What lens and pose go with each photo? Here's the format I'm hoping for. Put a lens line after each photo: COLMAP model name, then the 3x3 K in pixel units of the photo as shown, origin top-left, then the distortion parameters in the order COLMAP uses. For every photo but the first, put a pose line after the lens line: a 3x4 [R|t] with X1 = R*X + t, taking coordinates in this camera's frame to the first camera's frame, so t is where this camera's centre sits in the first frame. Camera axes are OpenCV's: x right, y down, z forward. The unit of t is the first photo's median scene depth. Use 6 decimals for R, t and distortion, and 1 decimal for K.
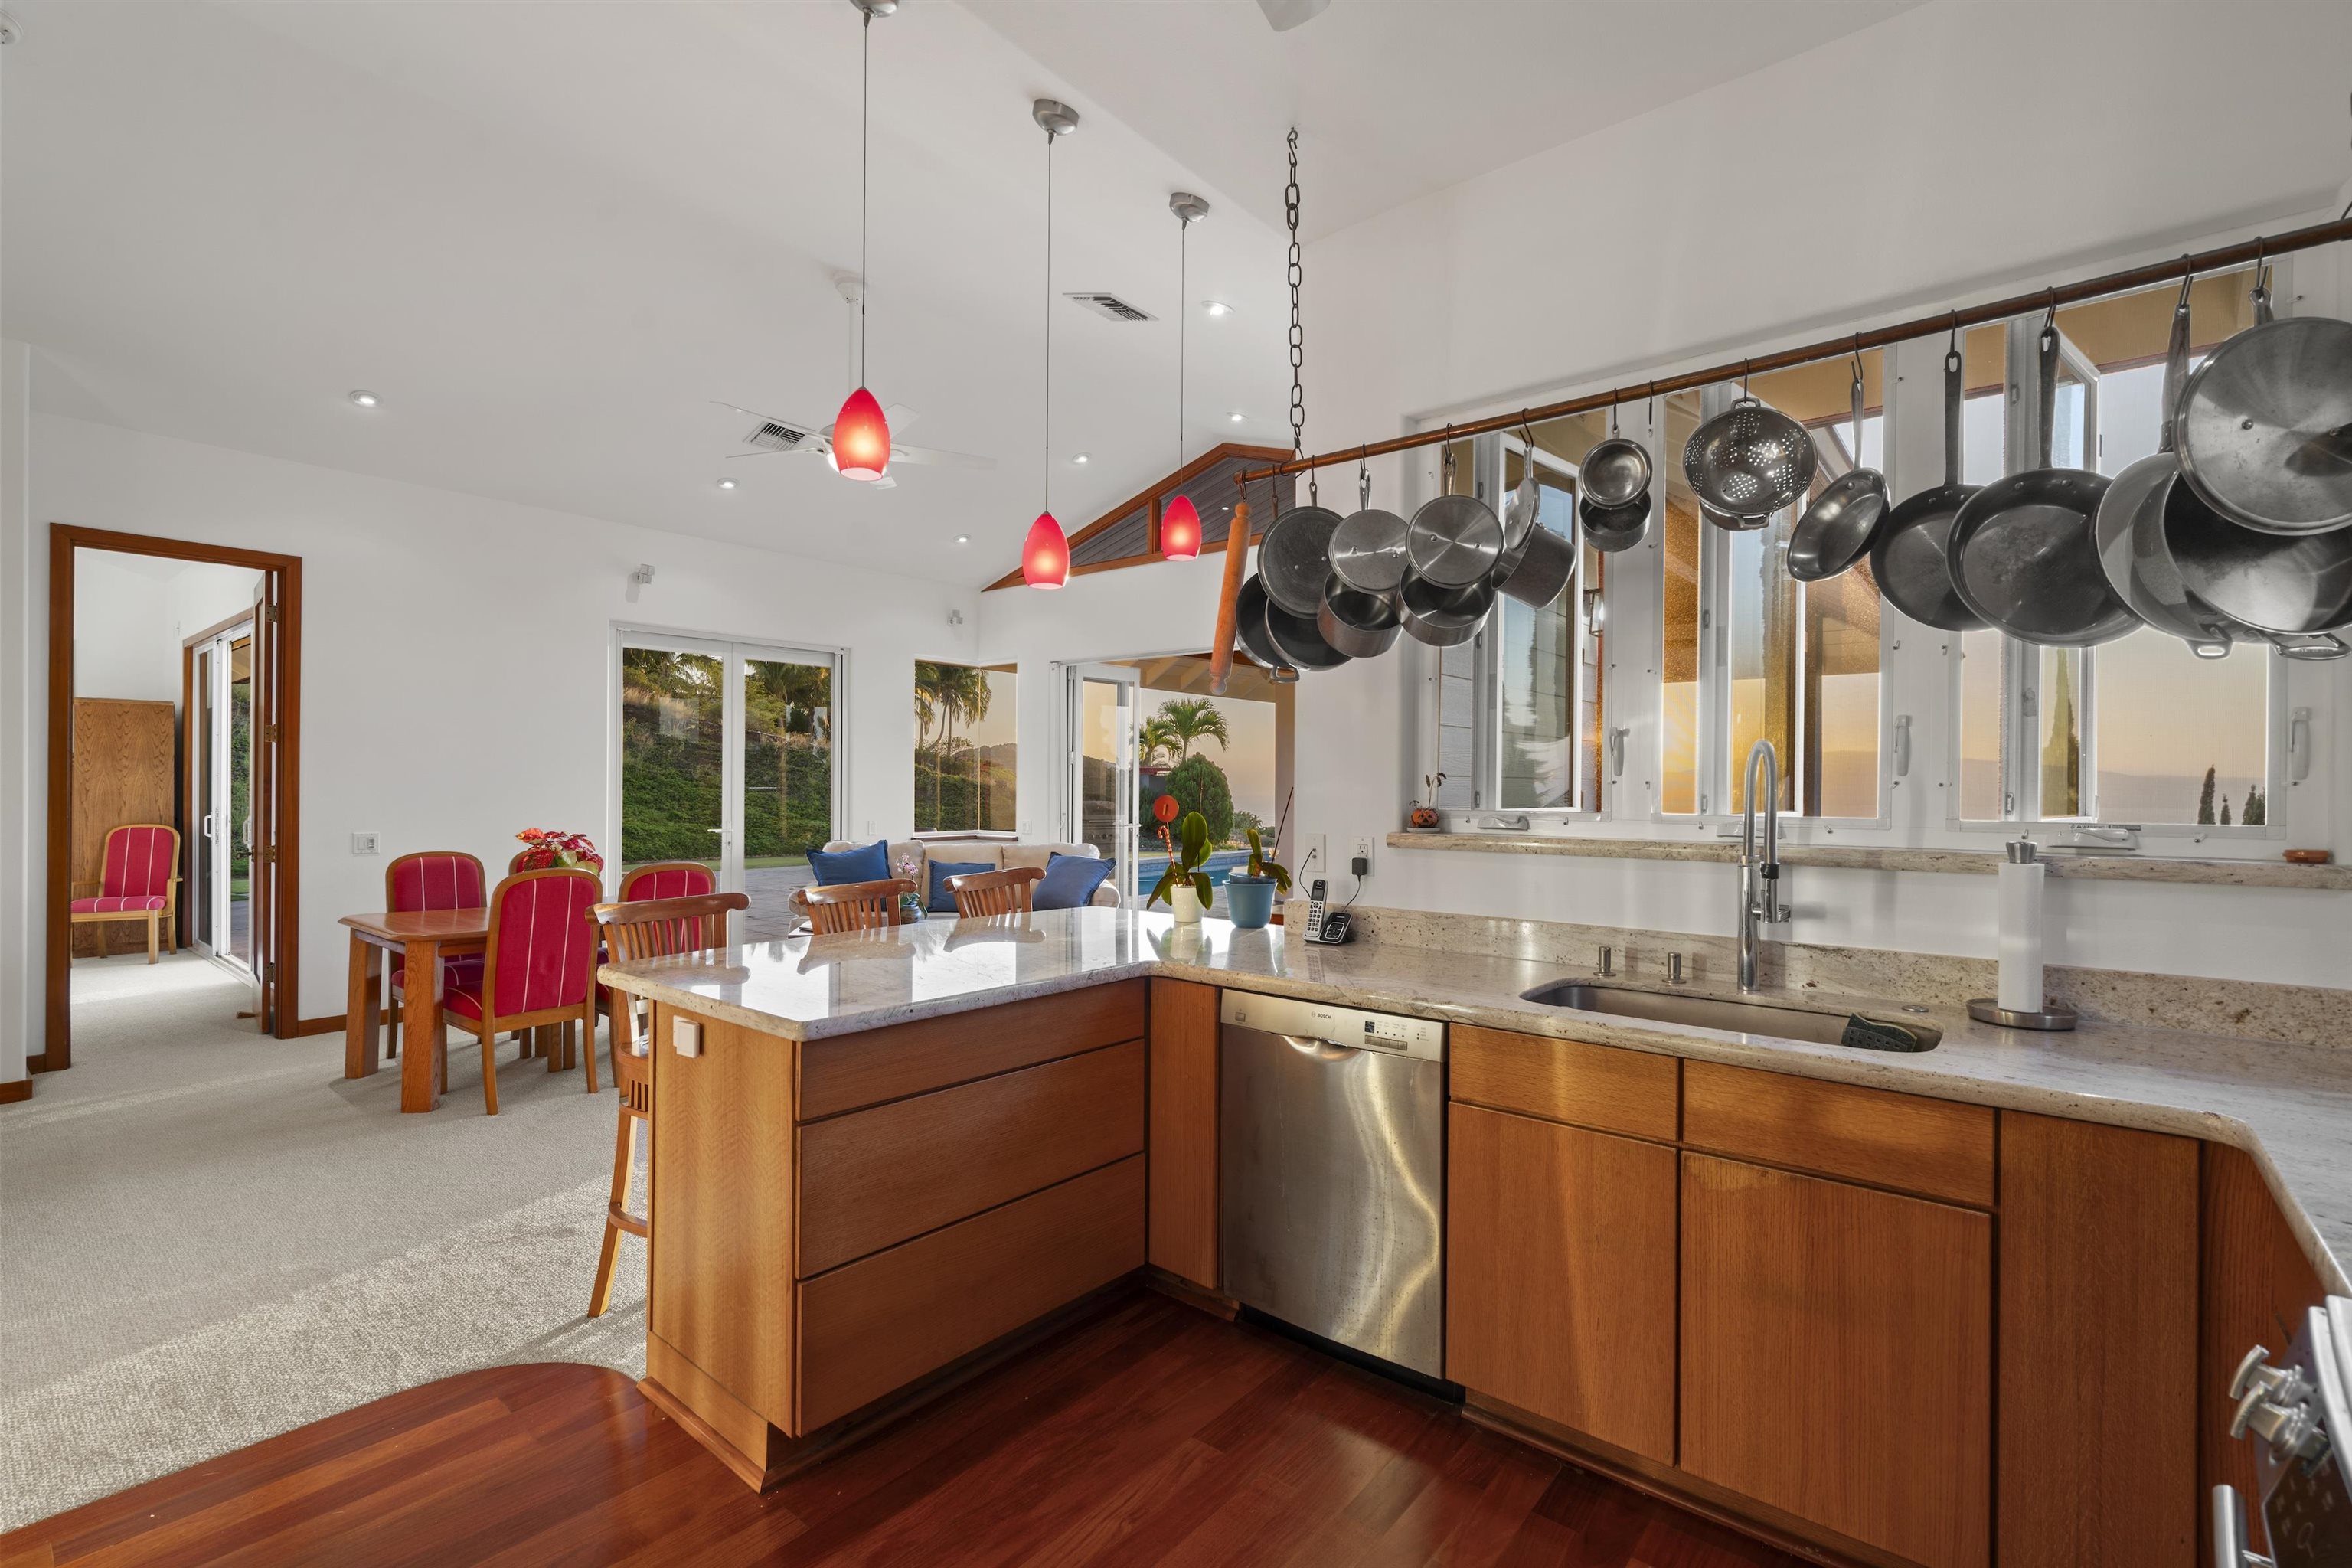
lens RADIAL K [[1066.6, 0, 1176.0], [0, 1066.6, 784.0], [0, 0, 1]] dist [-0.000367, -0.000413]
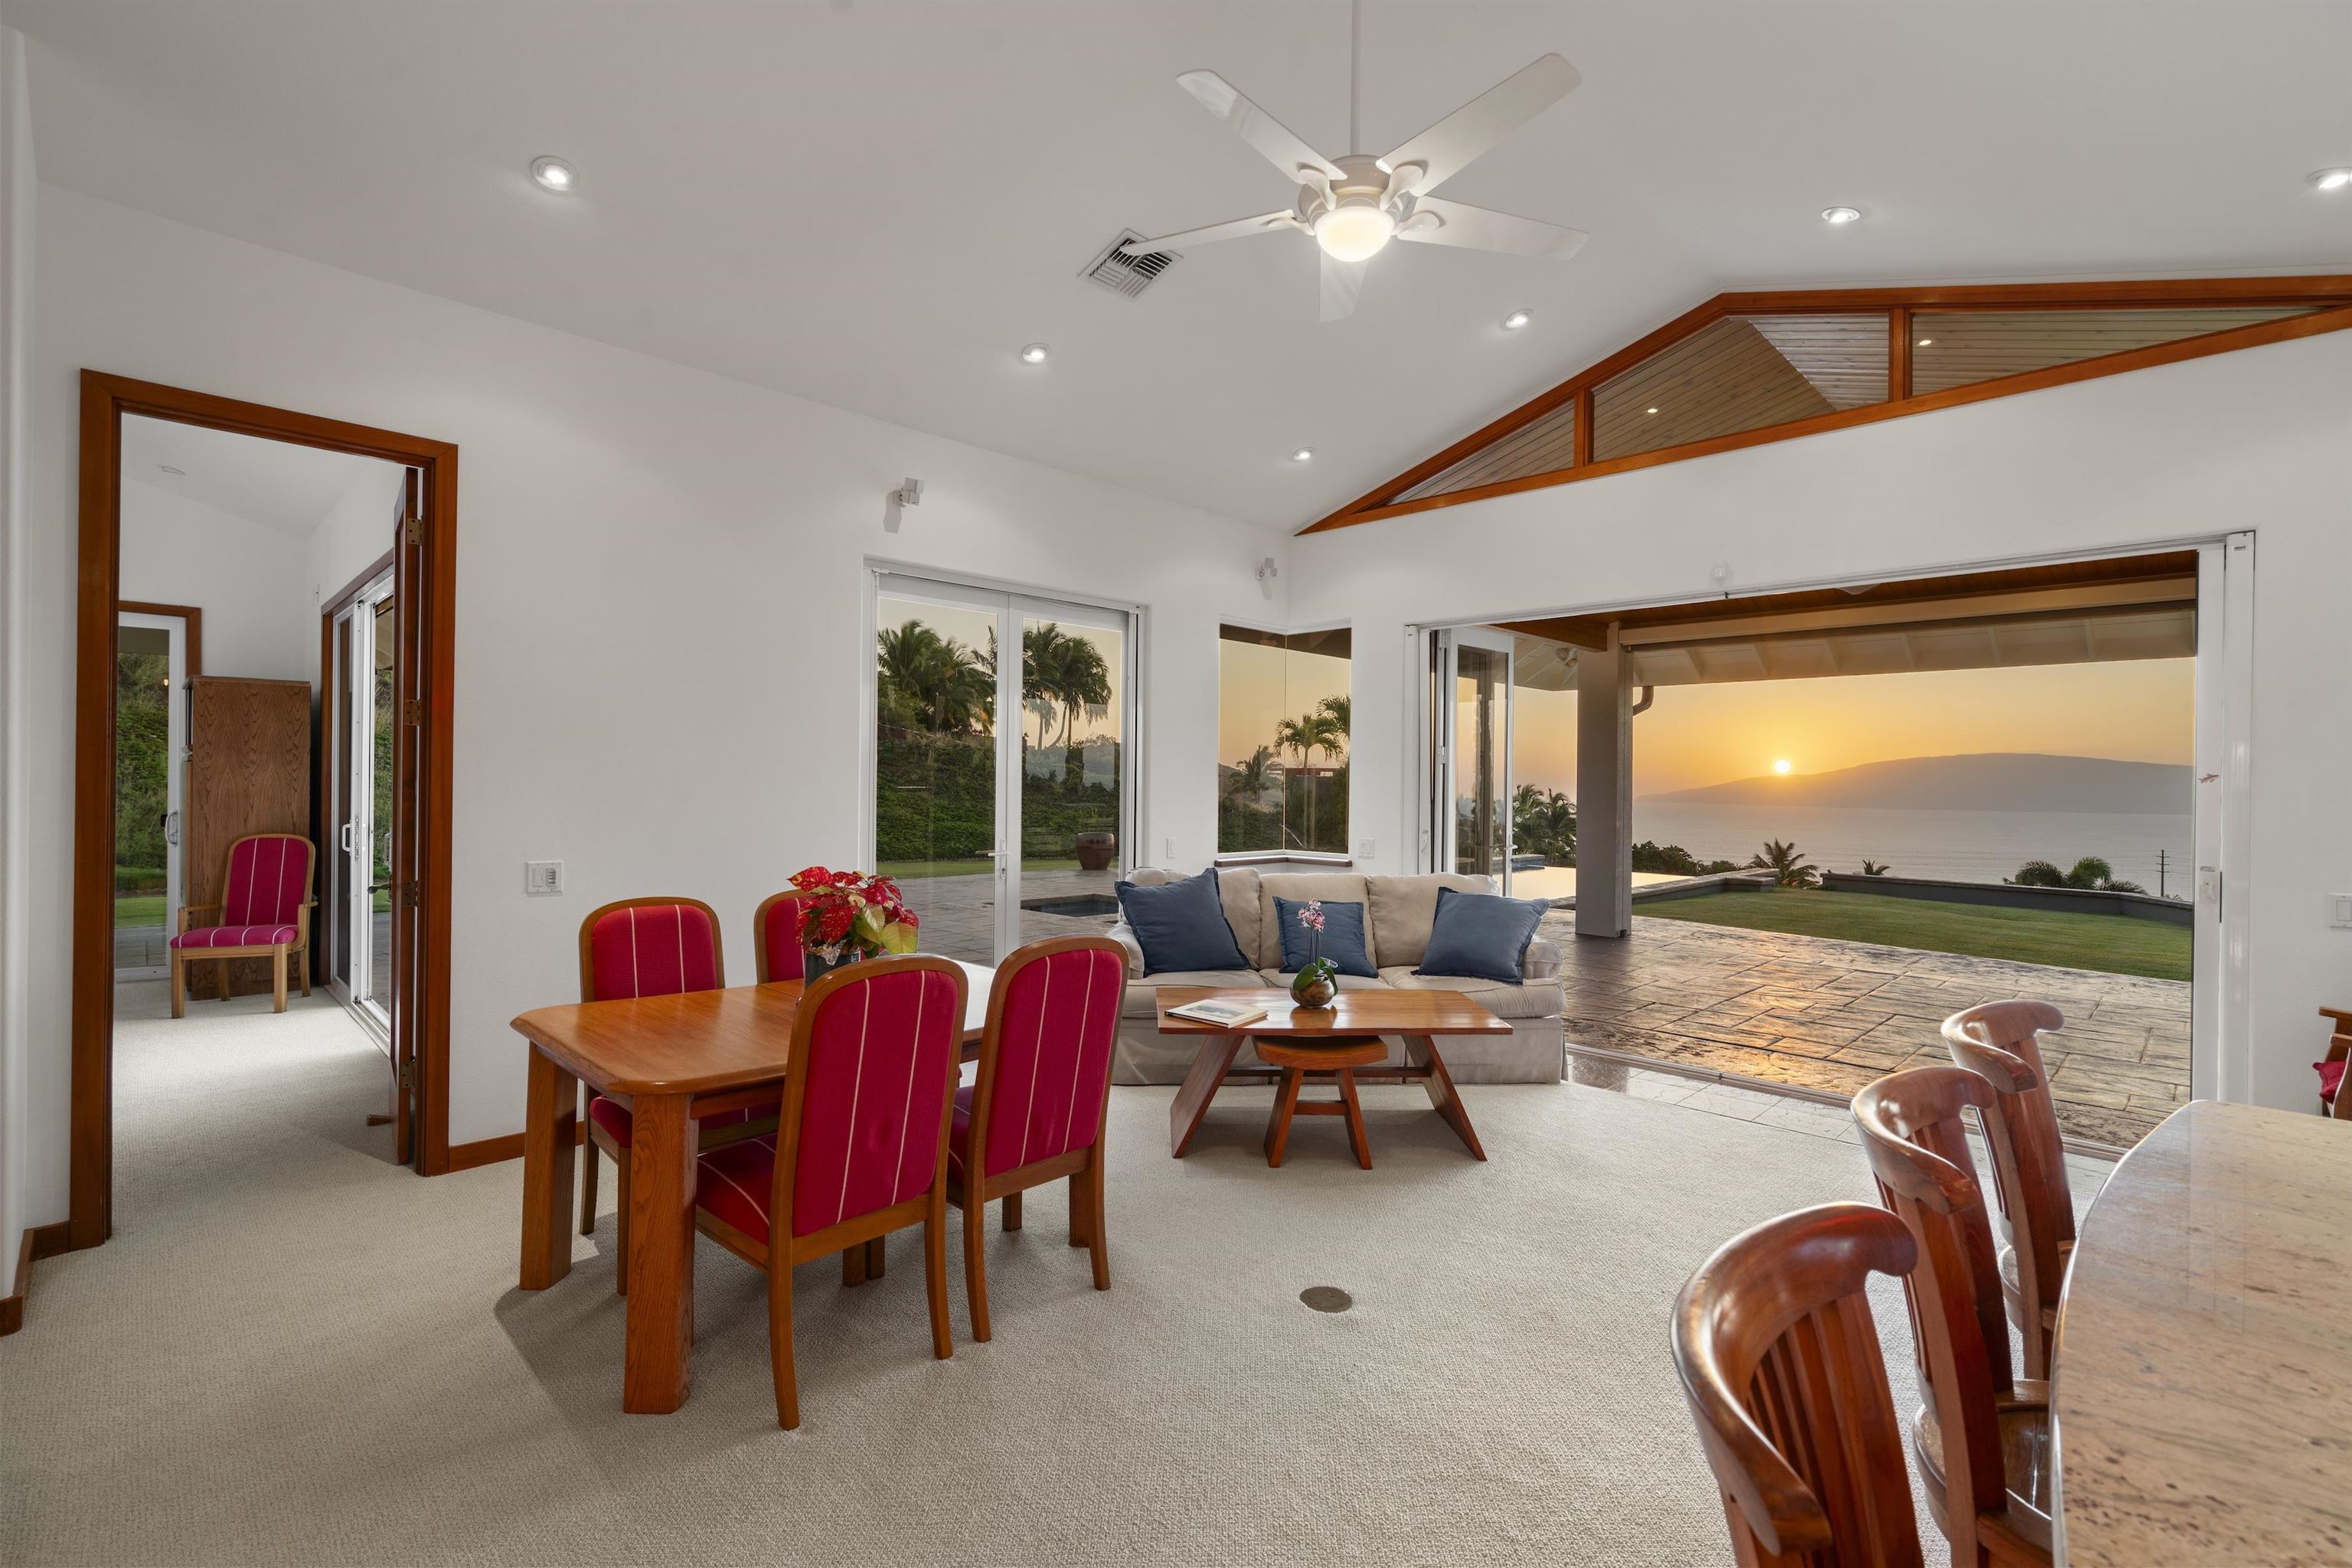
lens RADIAL K [[1068.4, 0, 1173.0], [0, 1068.4, 786.5], [0, 0, 1]] dist [-0.001869, 0.000239]
pose [[0.995282, 0.006559, -0.096803, -0.224645], [-0.006336, 0.999977, 0.002607, -0.004253], [0.096818, -0.001981, 0.995300, 0.275495]]
